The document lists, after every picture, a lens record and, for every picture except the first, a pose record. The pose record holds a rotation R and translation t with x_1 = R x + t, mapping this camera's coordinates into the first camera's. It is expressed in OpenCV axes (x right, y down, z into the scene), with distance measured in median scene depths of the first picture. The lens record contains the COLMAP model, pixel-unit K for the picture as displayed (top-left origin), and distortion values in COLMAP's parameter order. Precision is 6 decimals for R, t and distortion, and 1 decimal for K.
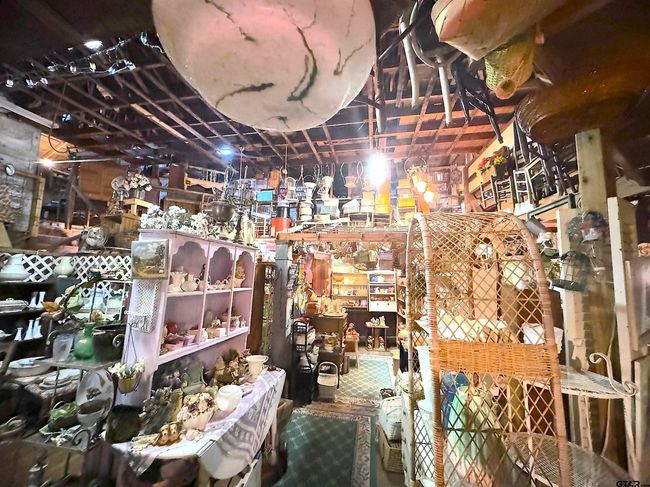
lens RADIAL K [[260.3, 0, 325.7], [0, 260.3, 240.6], [0, 0, 1]] dist [-0.003106, 0.000719]
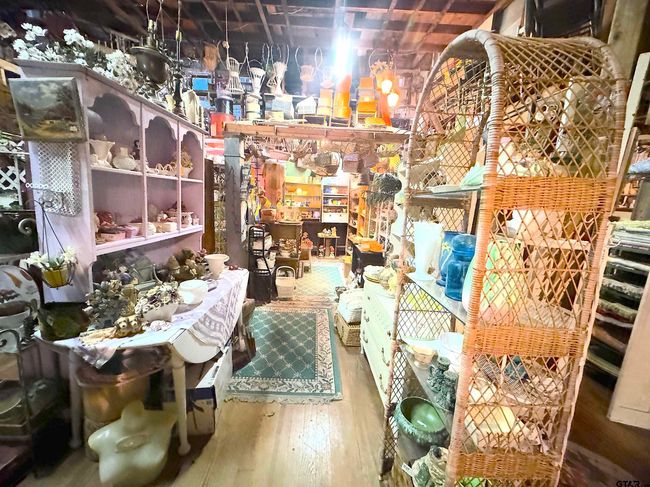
lens RADIAL K [[260.3, 0, 324.3], [0, 260.3, 242.4], [0, 0, 1]] dist [-0.003106, 0.000719]
pose [[0.977920, -0.013459, 0.208545, -0.082171], [-0.050015, 0.953849, 0.296092, 0.109931], [-0.202905, -0.299984, 0.932115, 0.082563]]
